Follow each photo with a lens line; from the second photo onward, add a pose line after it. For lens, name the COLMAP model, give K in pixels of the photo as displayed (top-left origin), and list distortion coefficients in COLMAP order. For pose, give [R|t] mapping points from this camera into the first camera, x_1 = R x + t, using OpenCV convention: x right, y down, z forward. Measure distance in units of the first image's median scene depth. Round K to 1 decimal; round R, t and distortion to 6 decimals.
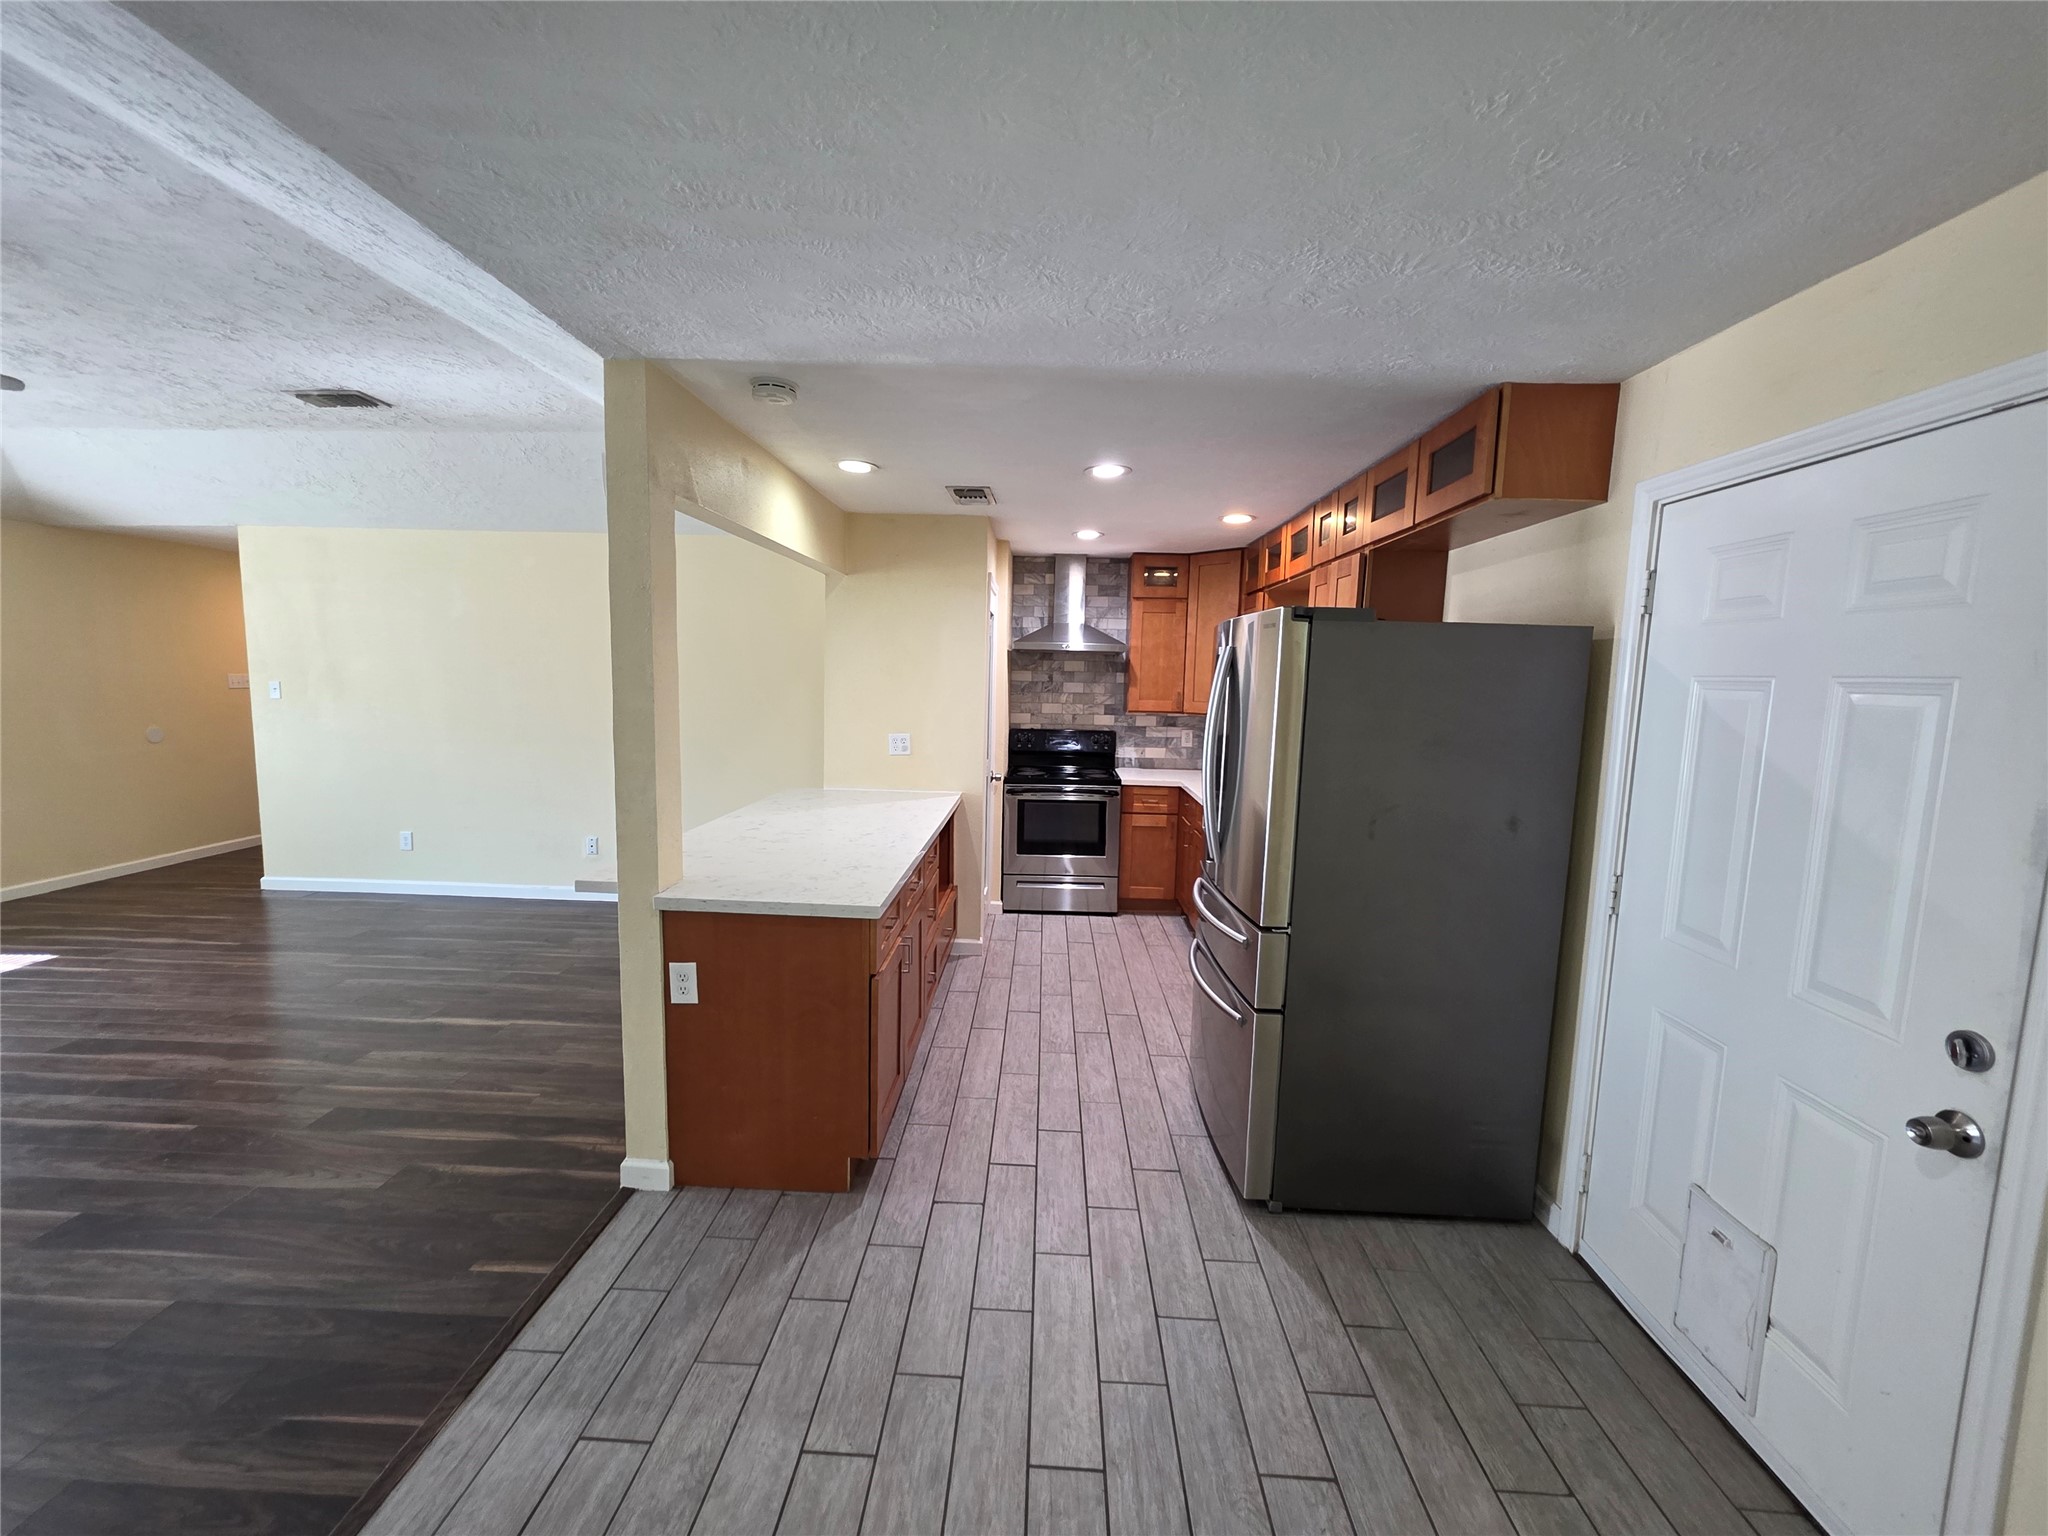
lens RADIAL K [[814.1, 0, 1019.5], [0, 814.1, 765.6], [0, 0, 1]] dist [0.003172, 0.000728]
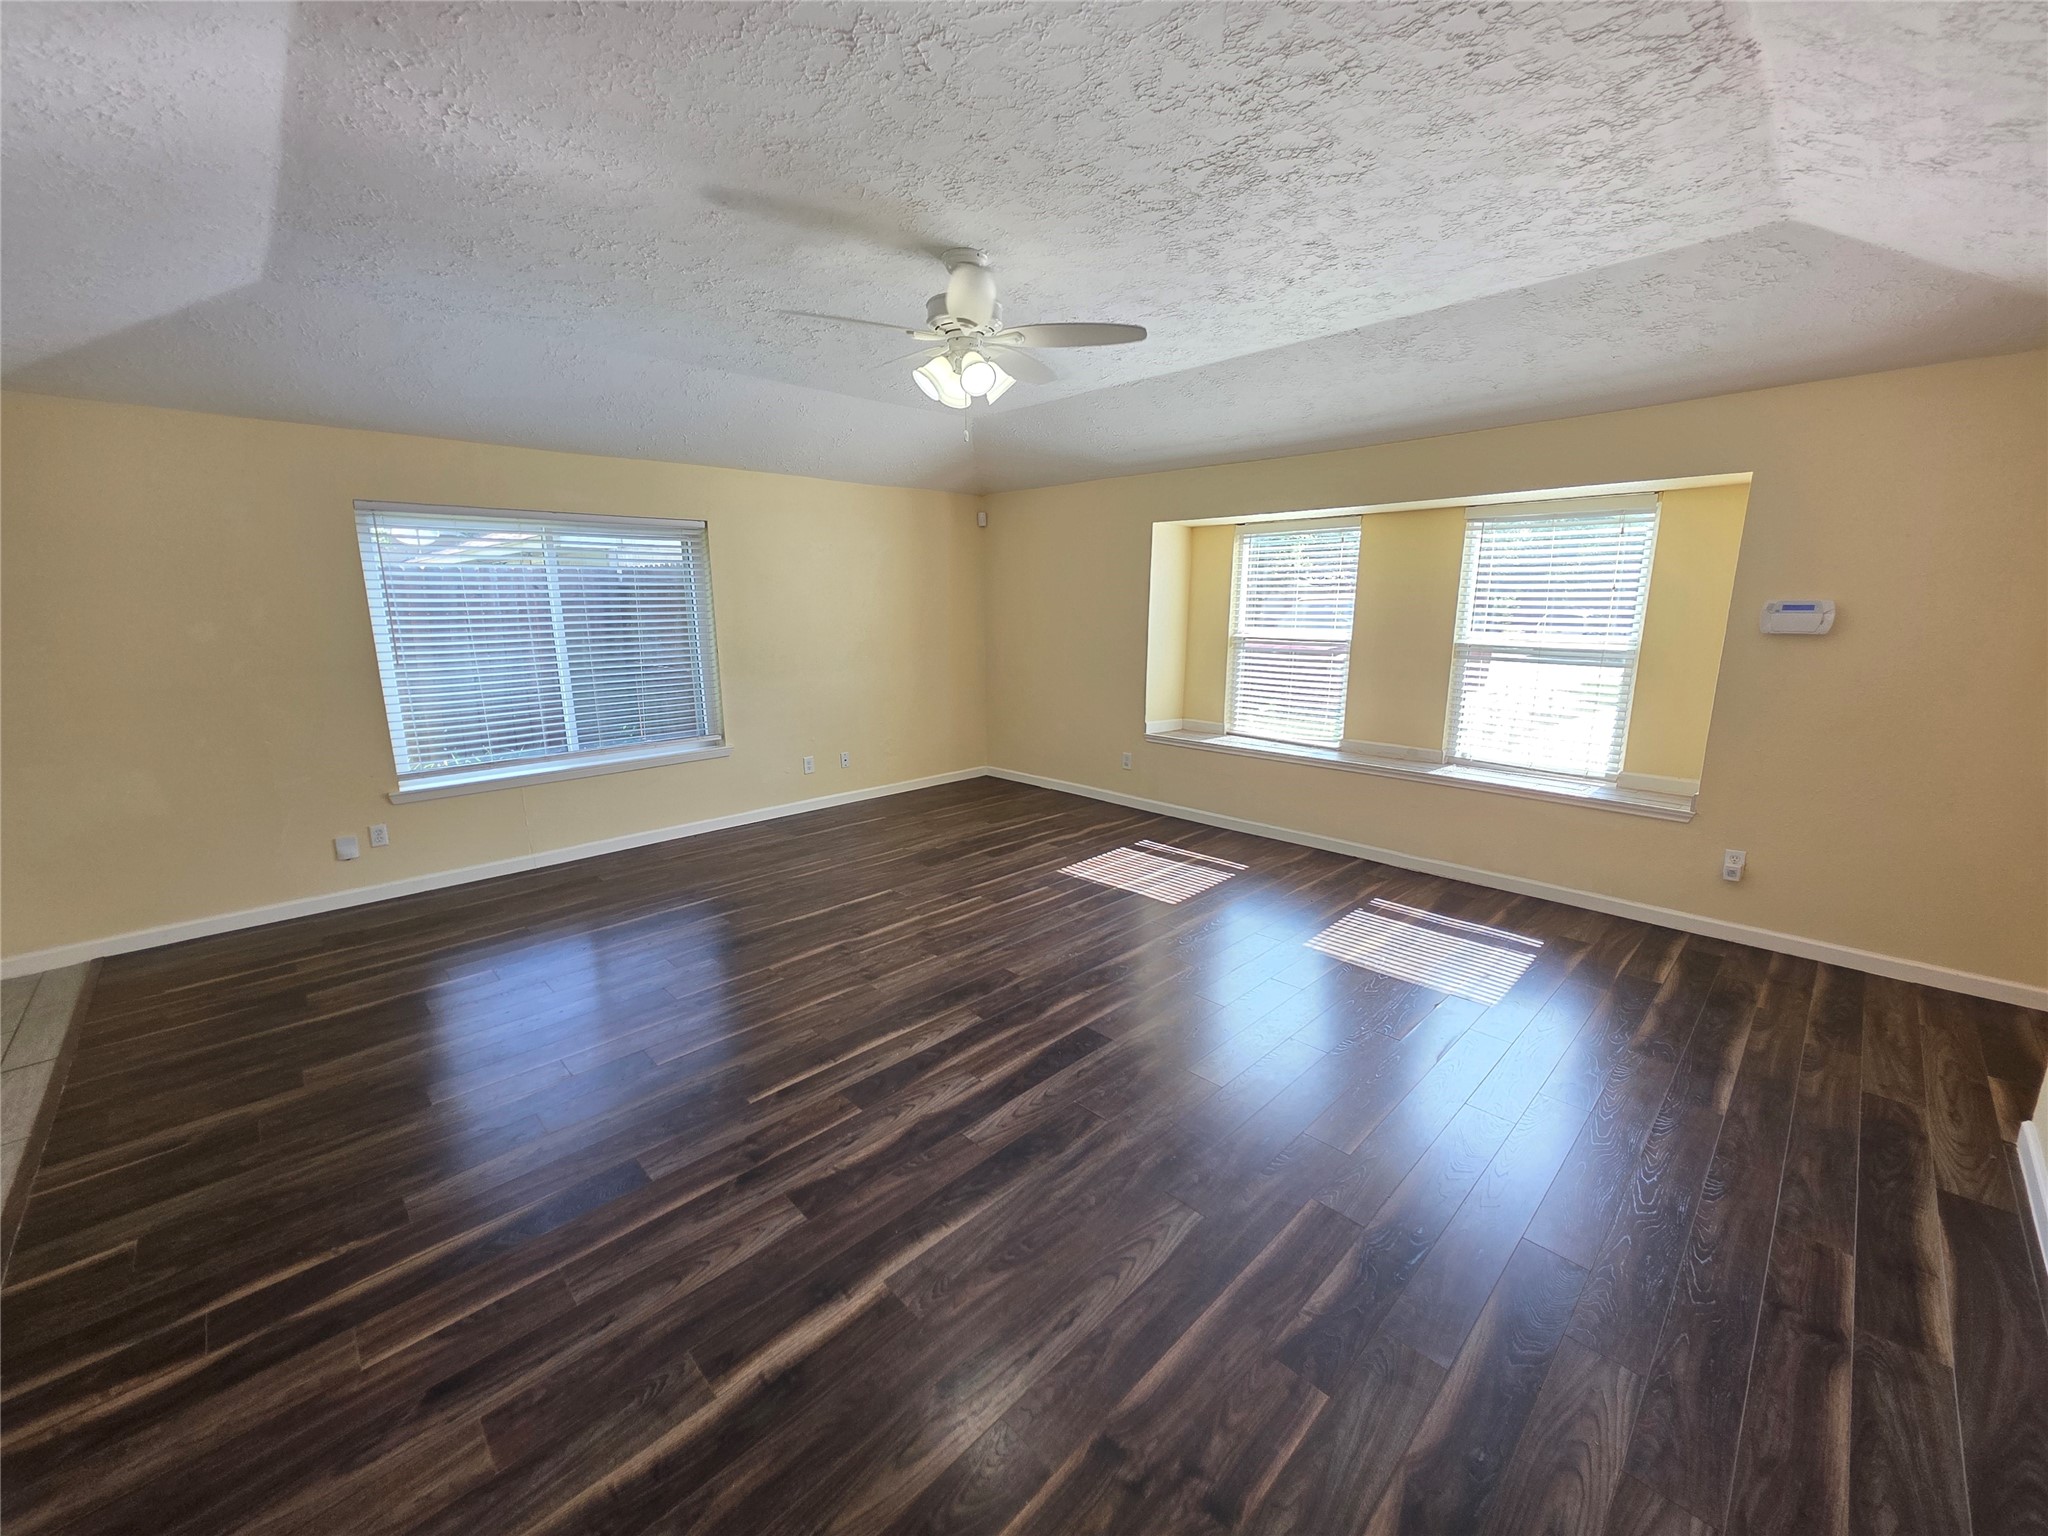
lens RADIAL K [[814.1, 0, 1019.9], [0, 814.1, 763.3], [0, 0, 1]] dist [0.003172, 0.000728]
pose [[-0.687404, 0.127476, -0.715000, -0.467146], [-0.089912, 0.961966, 0.257949, -0.159770], [0.720688, 0.241602, -0.649798, 1.356519]]
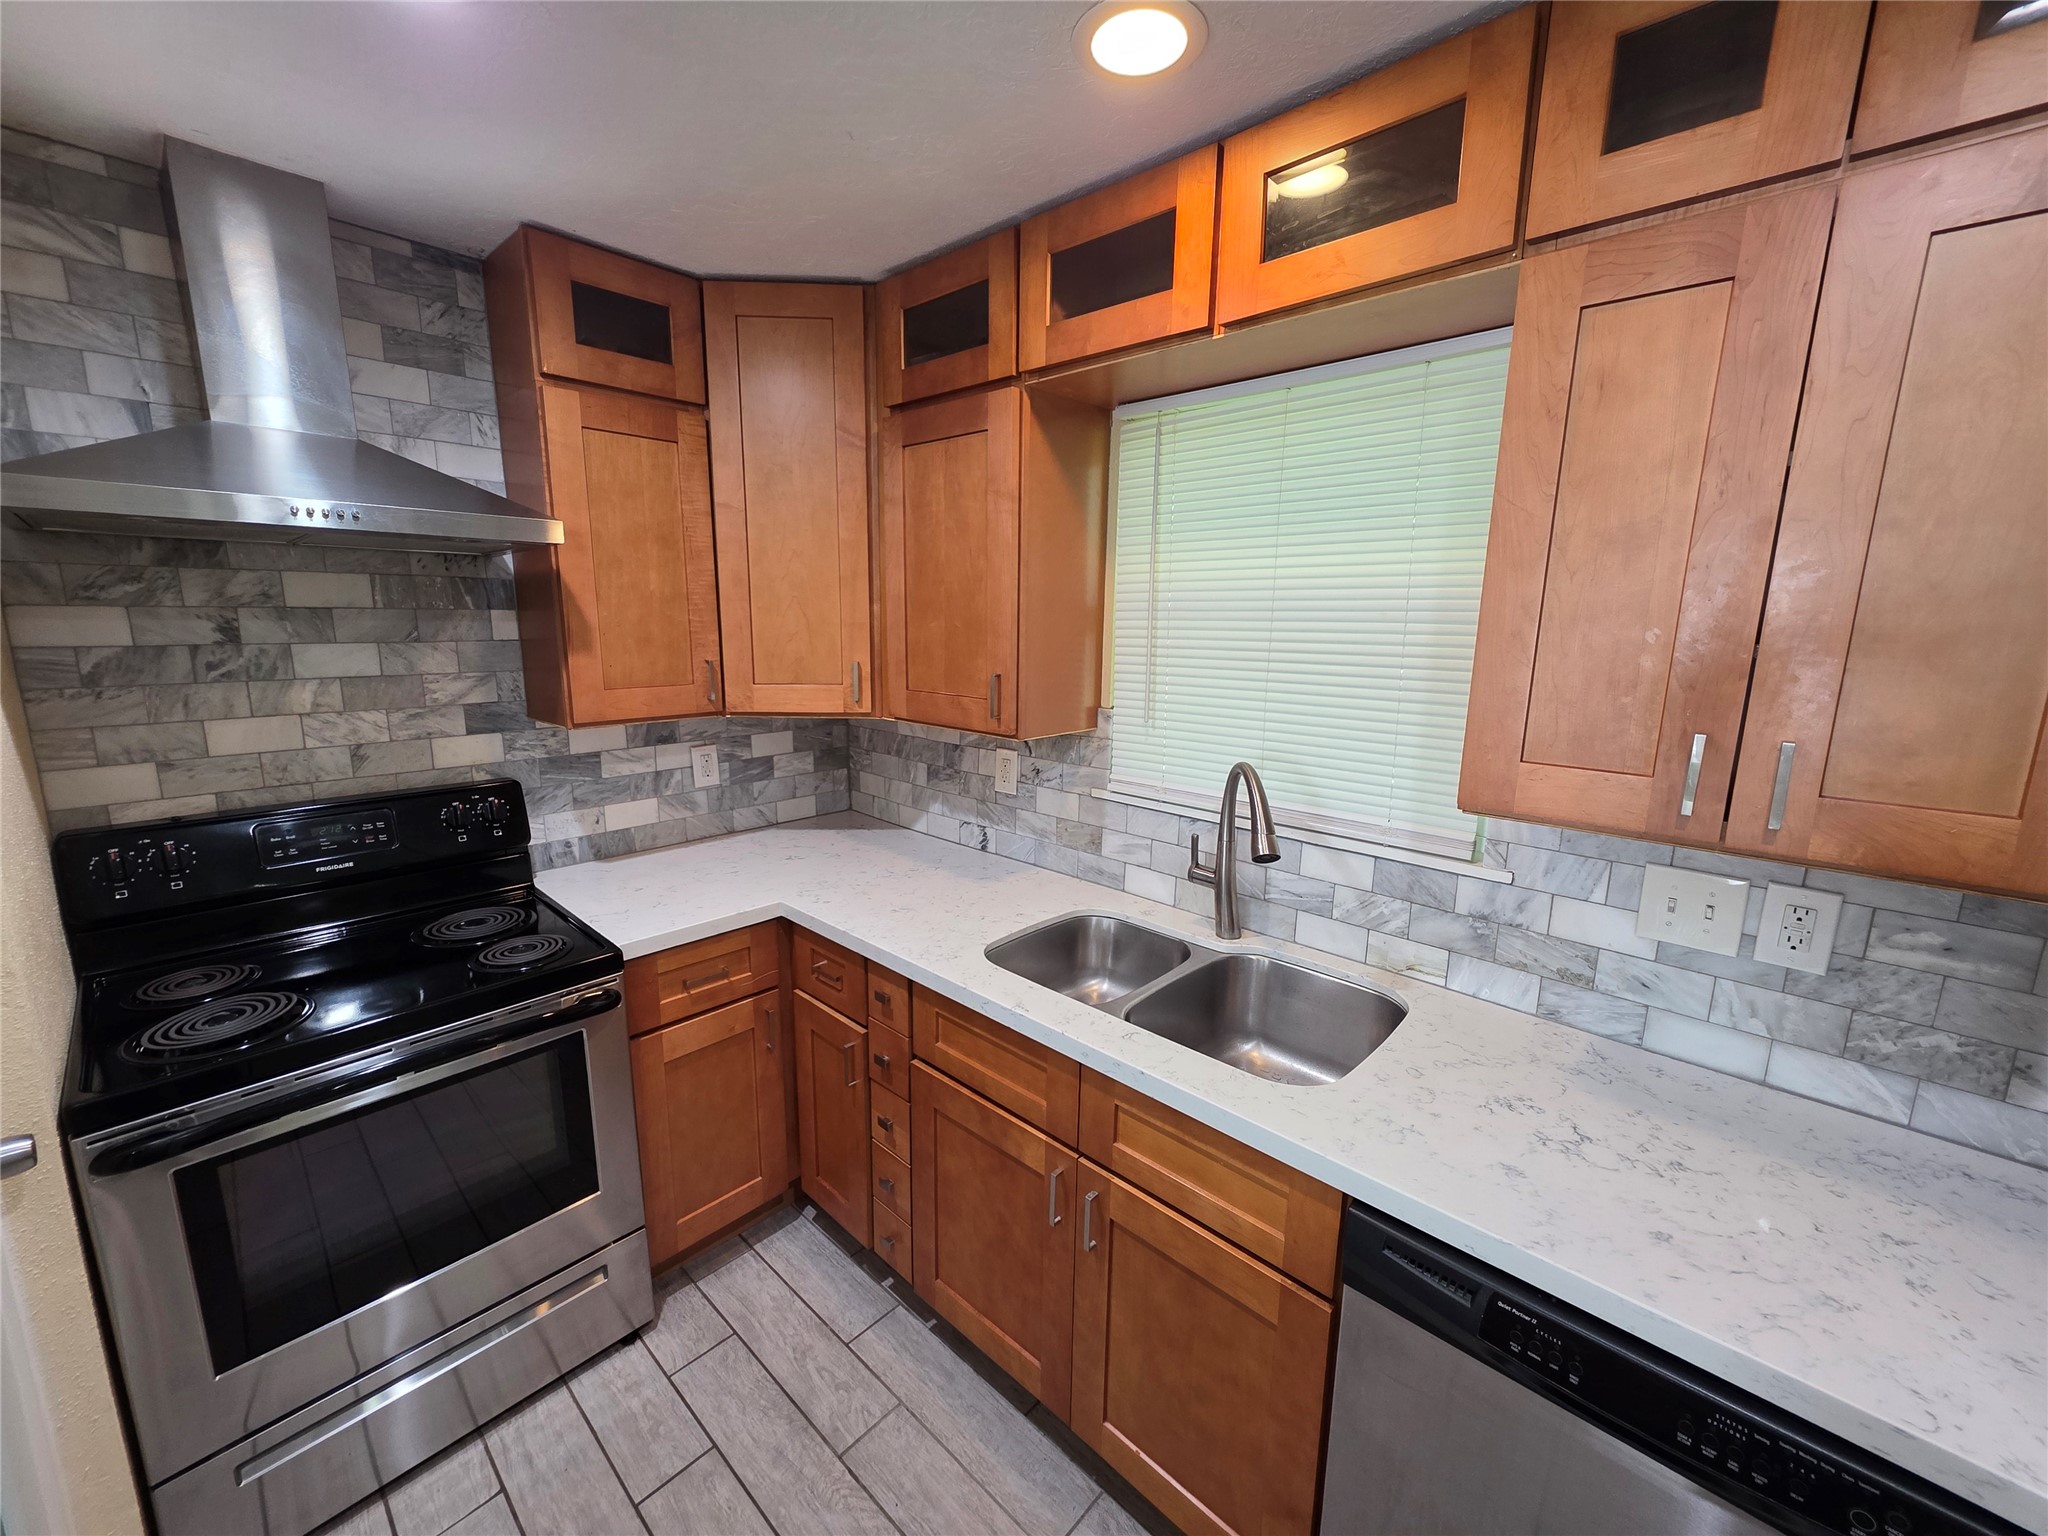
lens RADIAL K [[814.1, 0, 1018.5], [0, 814.1, 764.8], [0, 0, 1]] dist [0.003172, 0.000728]
pose [[0.656692, -0.152065, 0.738669, 0.002657], [0.086885, 0.988194, 0.126191, -0.123210], [-0.749138, -0.018689, 0.662151, 1.009850]]
